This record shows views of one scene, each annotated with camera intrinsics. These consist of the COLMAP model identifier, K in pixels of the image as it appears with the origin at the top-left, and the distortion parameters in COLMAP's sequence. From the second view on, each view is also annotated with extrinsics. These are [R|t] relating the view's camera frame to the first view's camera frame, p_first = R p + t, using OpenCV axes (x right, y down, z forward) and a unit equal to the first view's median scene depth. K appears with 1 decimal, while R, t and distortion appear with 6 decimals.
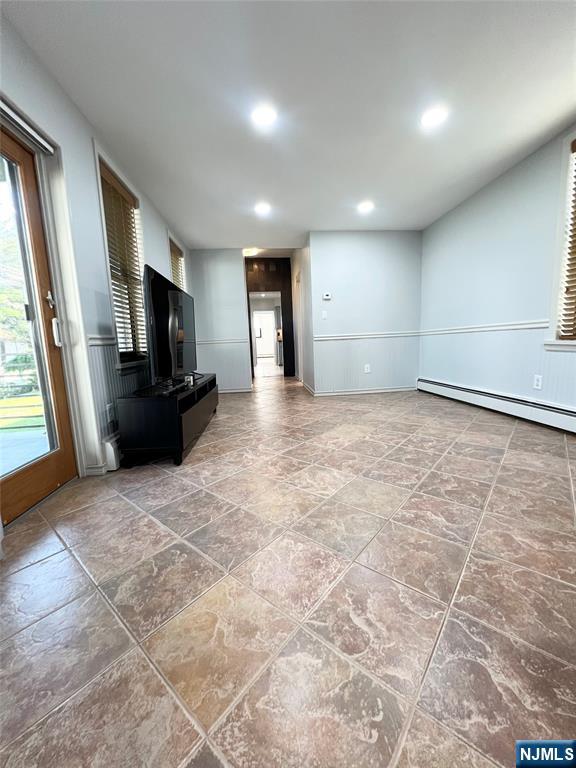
lens RADIAL K [[309.3, 0, 288.4], [0, 309.3, 383.5], [0, 0, 1]] dist [-0.001711, 0.000767]
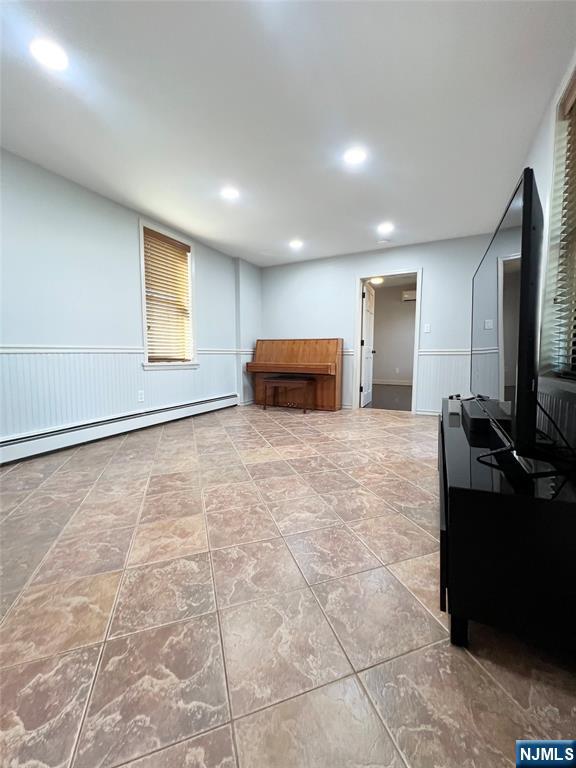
lens RADIAL K [[309.3, 0, 290.8], [0, 309.3, 379.3], [0, 0, 1]] dist [-0.001711, 0.000767]
pose [[-0.863317, 0.002755, 0.504655, -0.376513], [0.101200, 0.980618, 0.167770, -0.236230], [-0.494412, 0.195910, -0.846863, 1.869220]]
